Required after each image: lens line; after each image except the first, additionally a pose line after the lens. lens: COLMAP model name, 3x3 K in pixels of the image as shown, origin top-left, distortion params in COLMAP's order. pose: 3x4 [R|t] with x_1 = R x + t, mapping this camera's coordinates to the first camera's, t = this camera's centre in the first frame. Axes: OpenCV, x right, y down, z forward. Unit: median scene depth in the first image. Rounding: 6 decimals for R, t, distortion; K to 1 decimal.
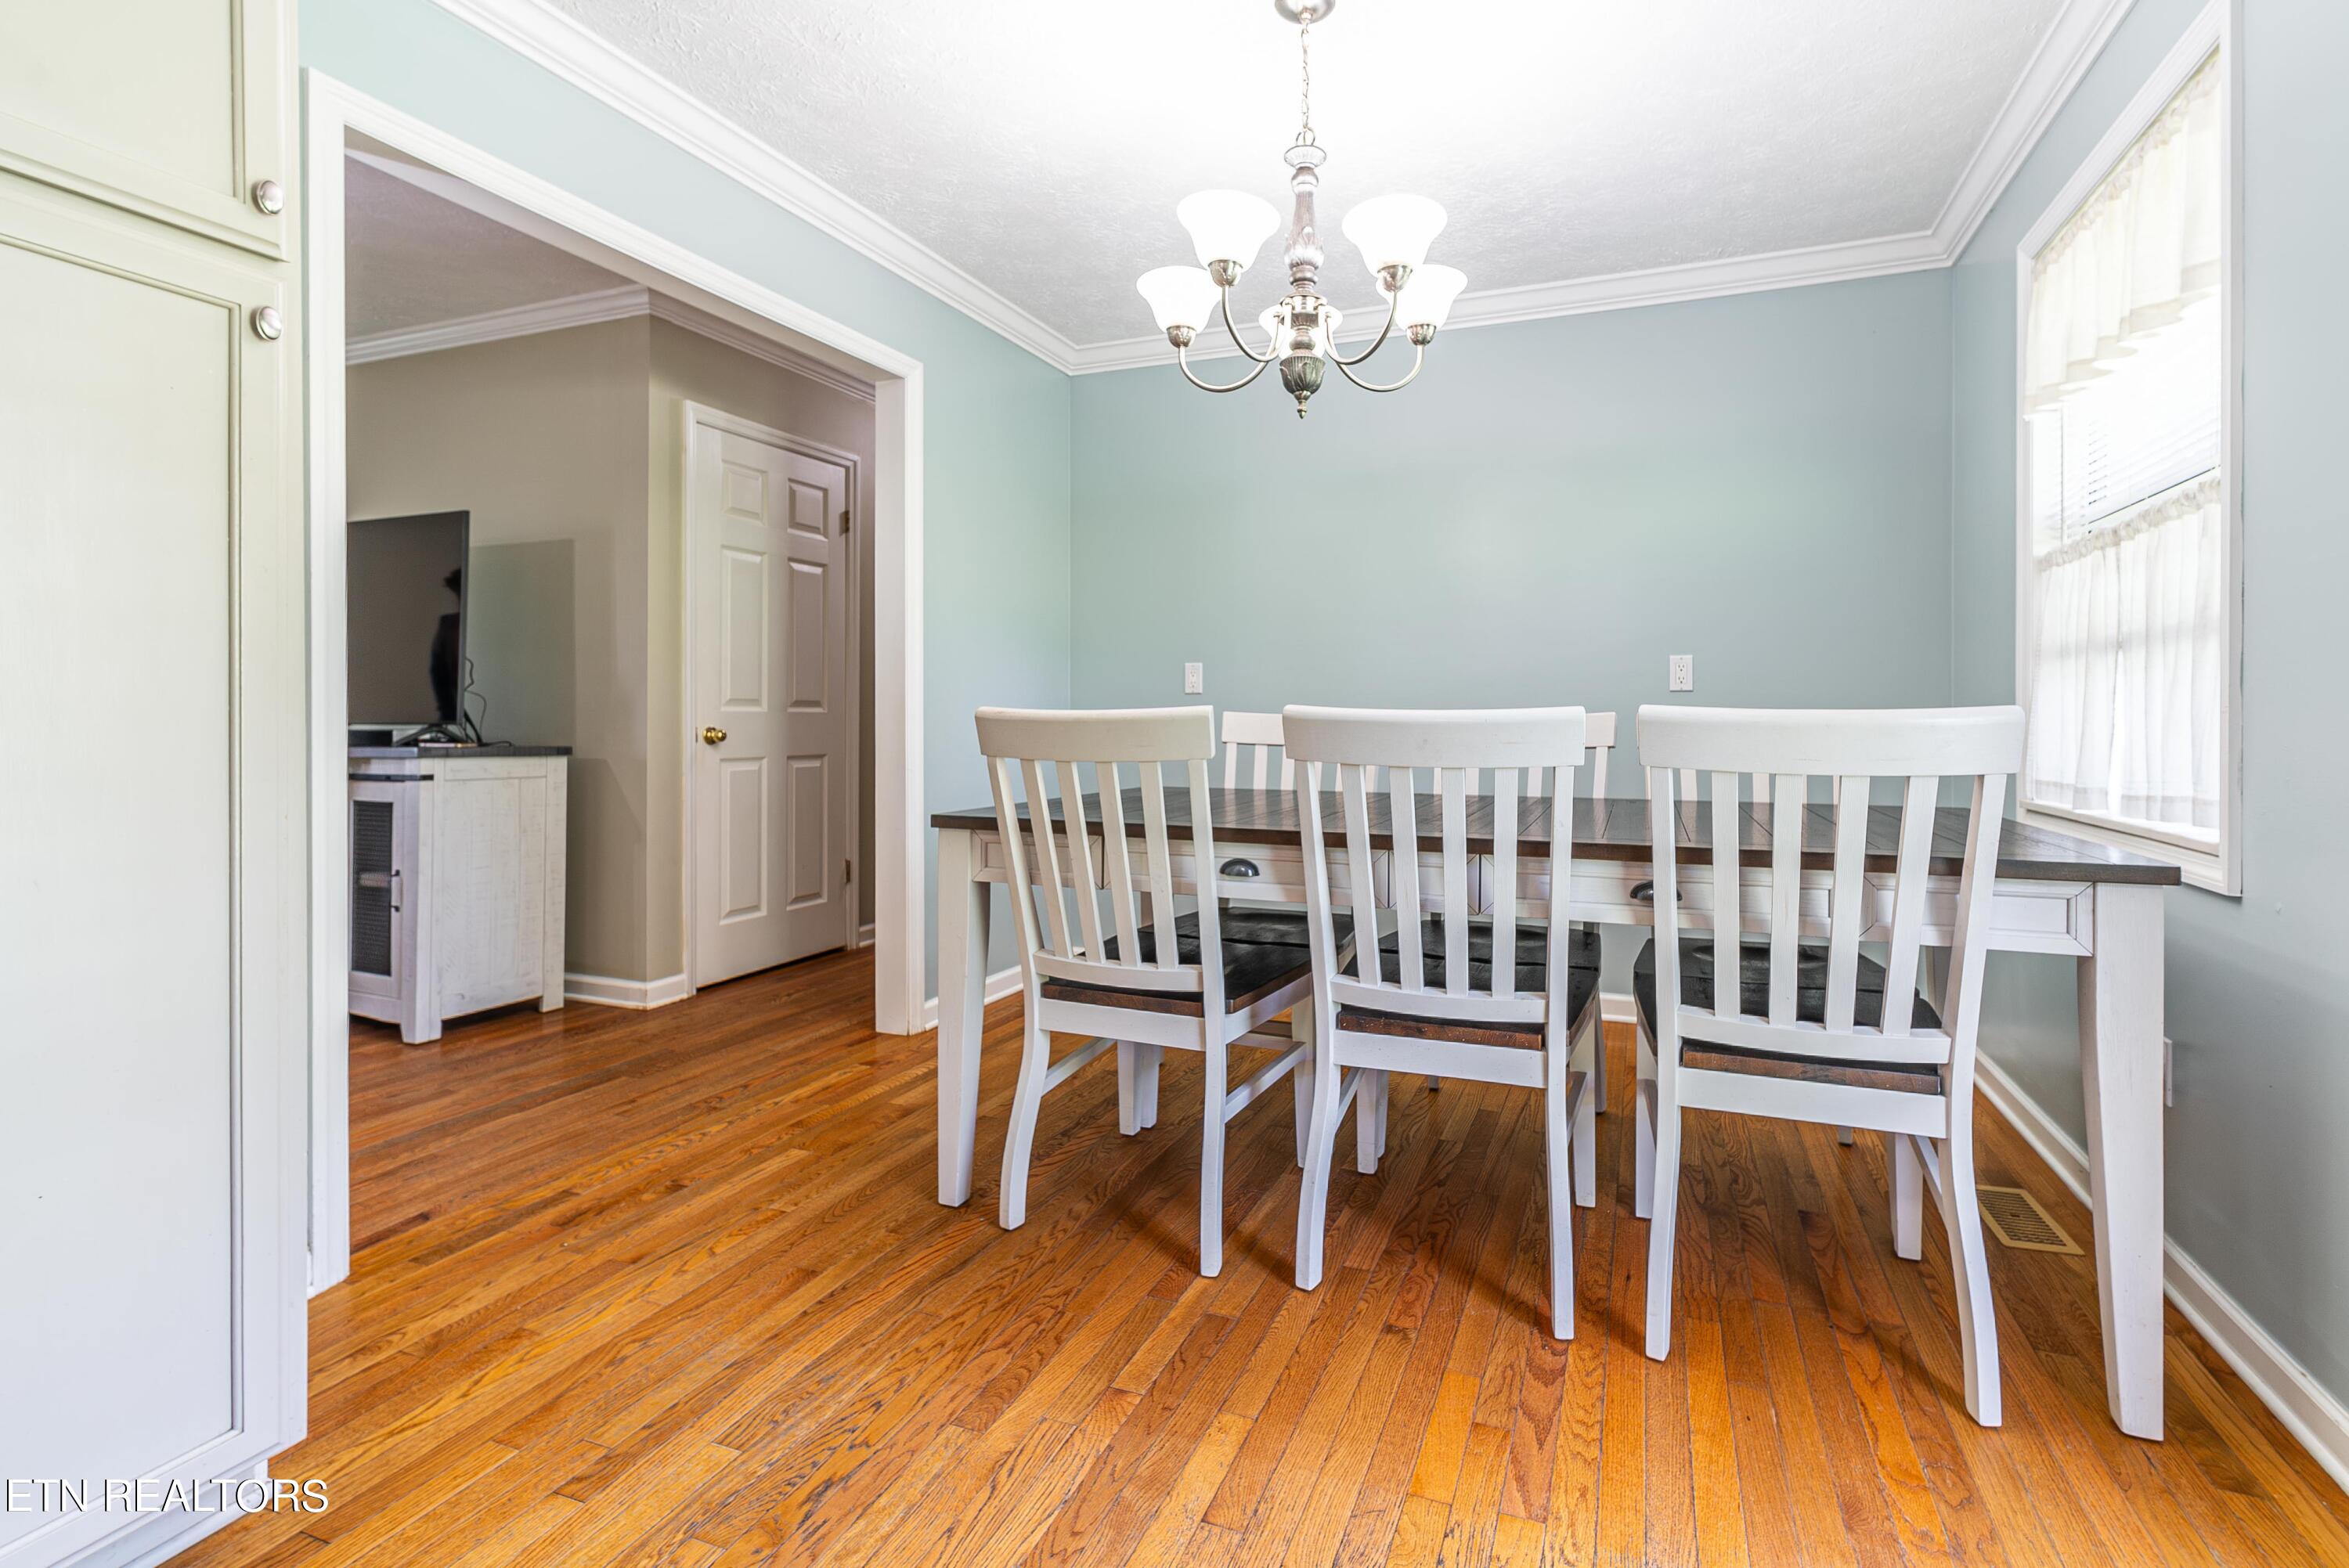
lens RADIAL K [[1112.1, 0, 1178.8], [0, 1112.1, 717.9], [0, 0, 1]] dist [0.010916, -0.000323]
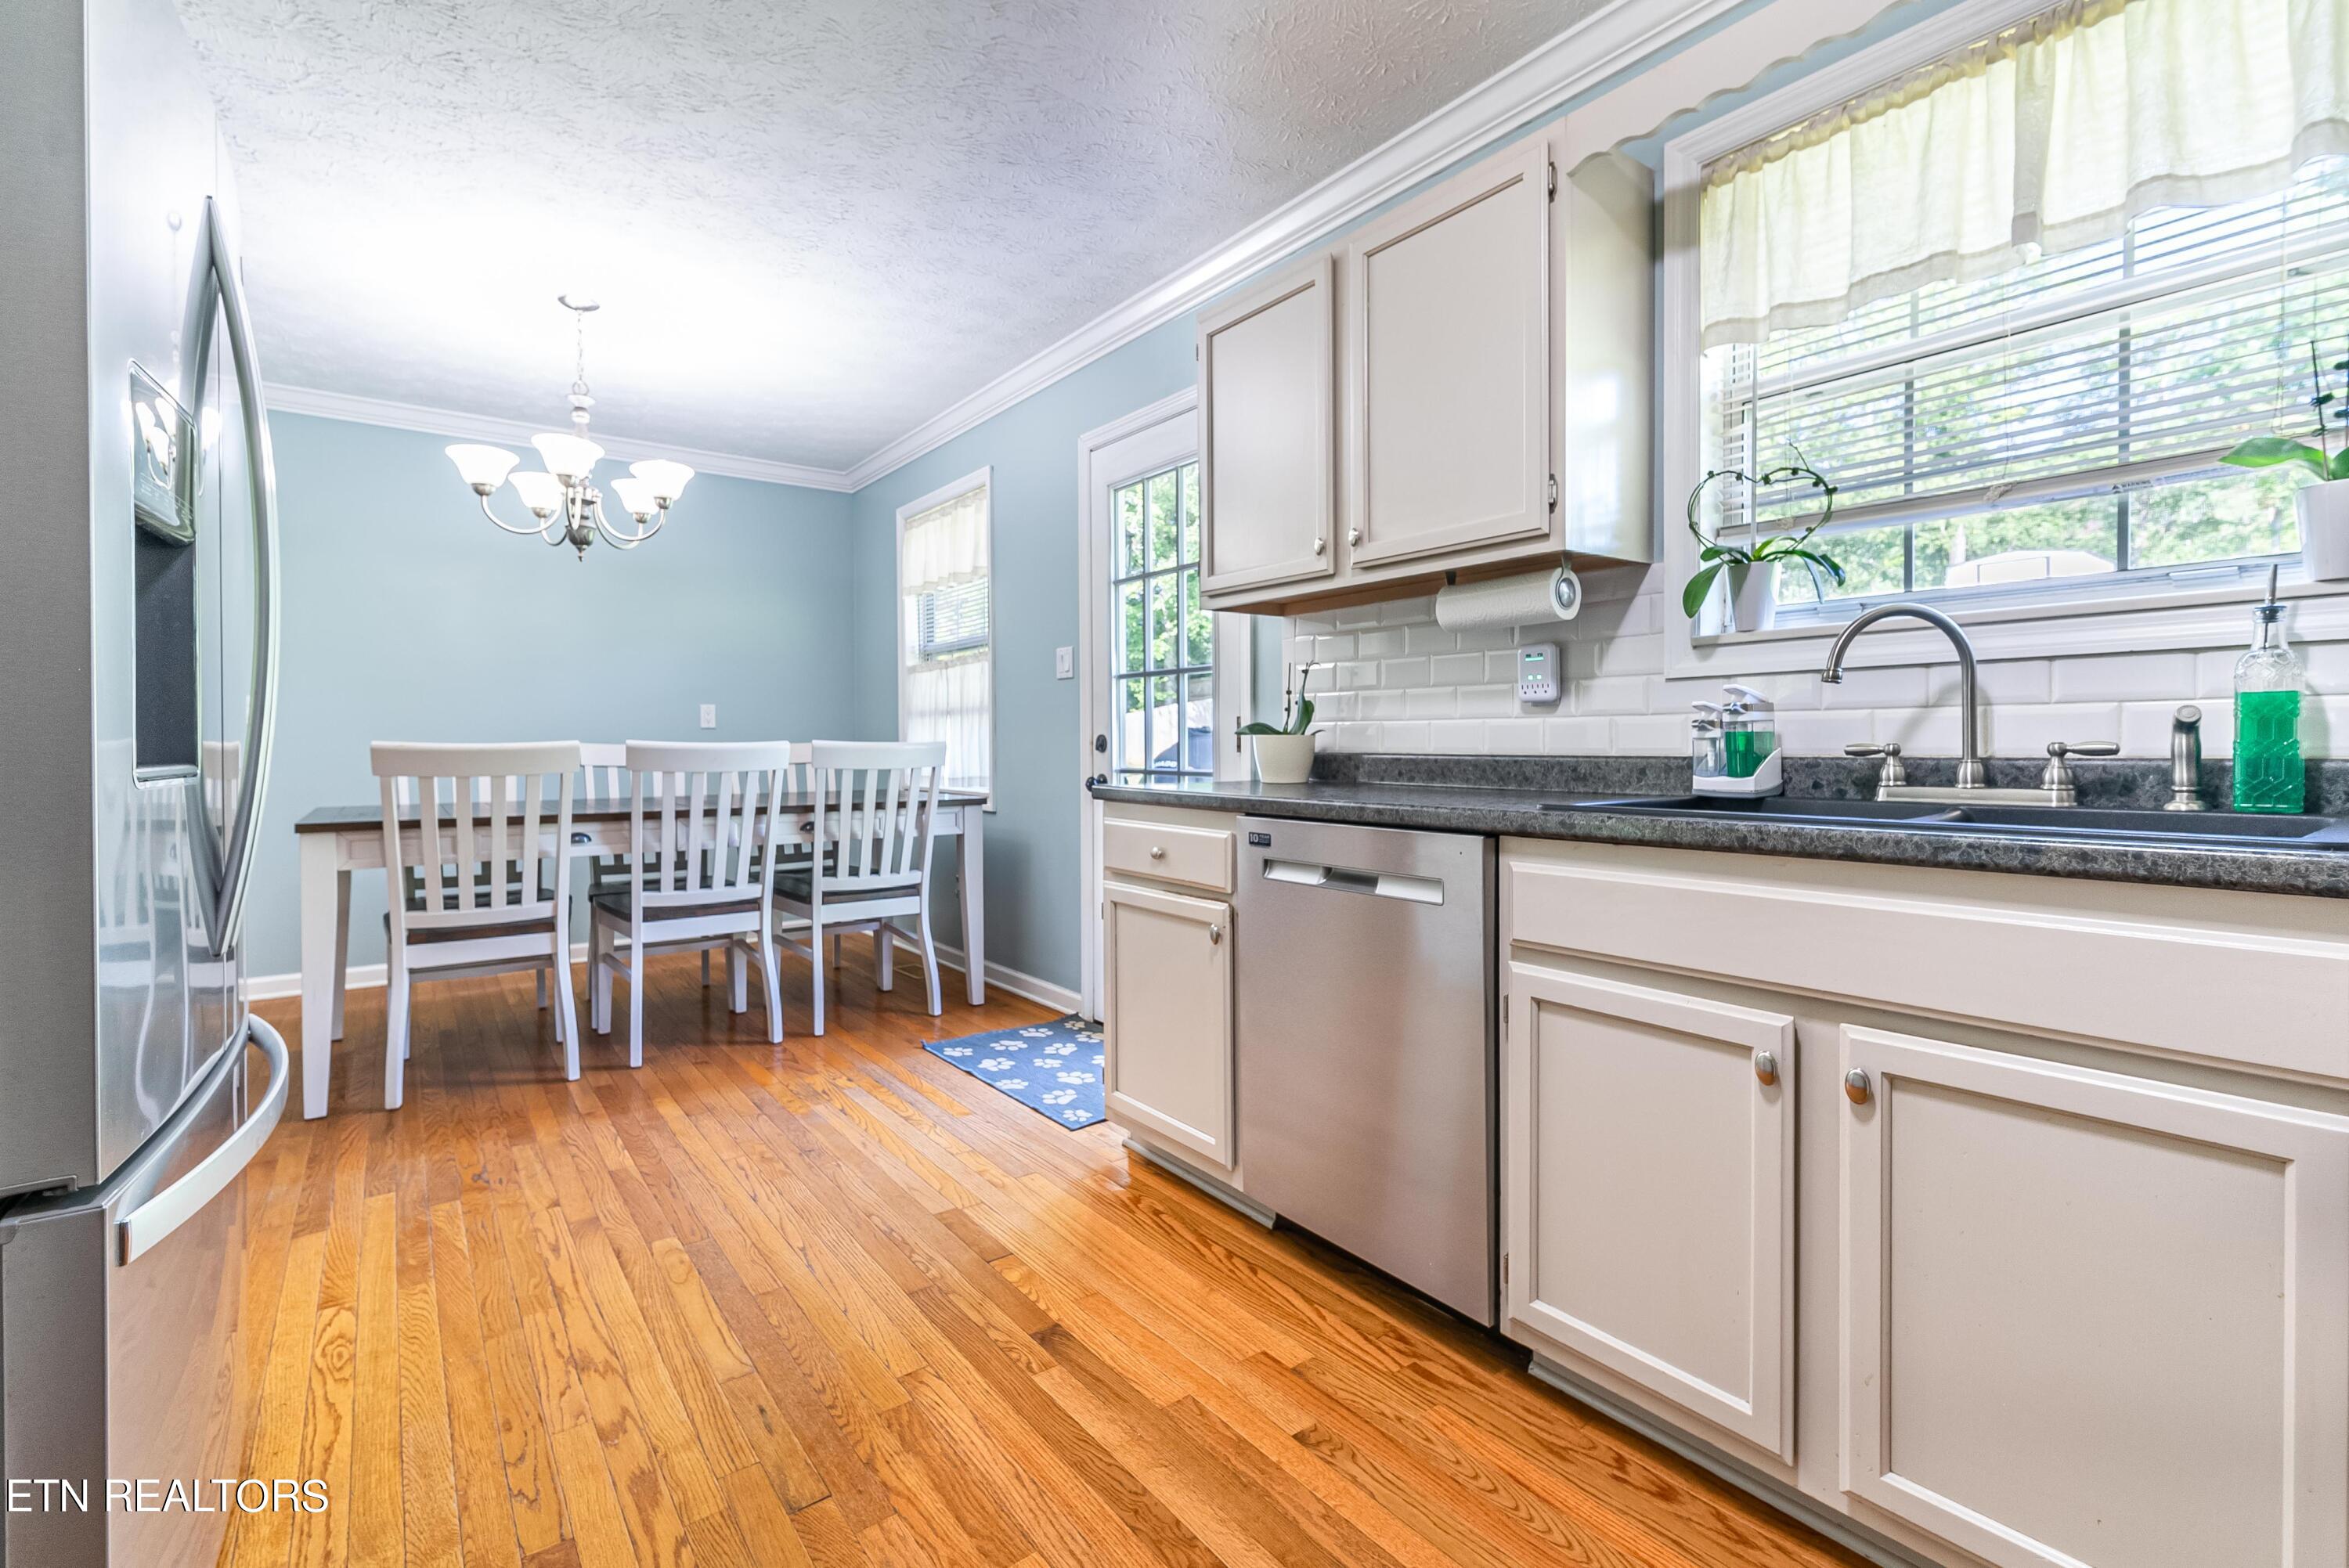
lens RADIAL K [[1122.1, 0, 1180.8], [0, 1122.1, 755.9], [0, 0, 1]] dist [-0.033622, 0.000021]
pose [[0.541743, -0.014335, 0.840422, -0.927725], [0.006034, 0.999895, 0.013166, -0.004891], [-0.840522, -0.002062, 0.541773, -0.715412]]
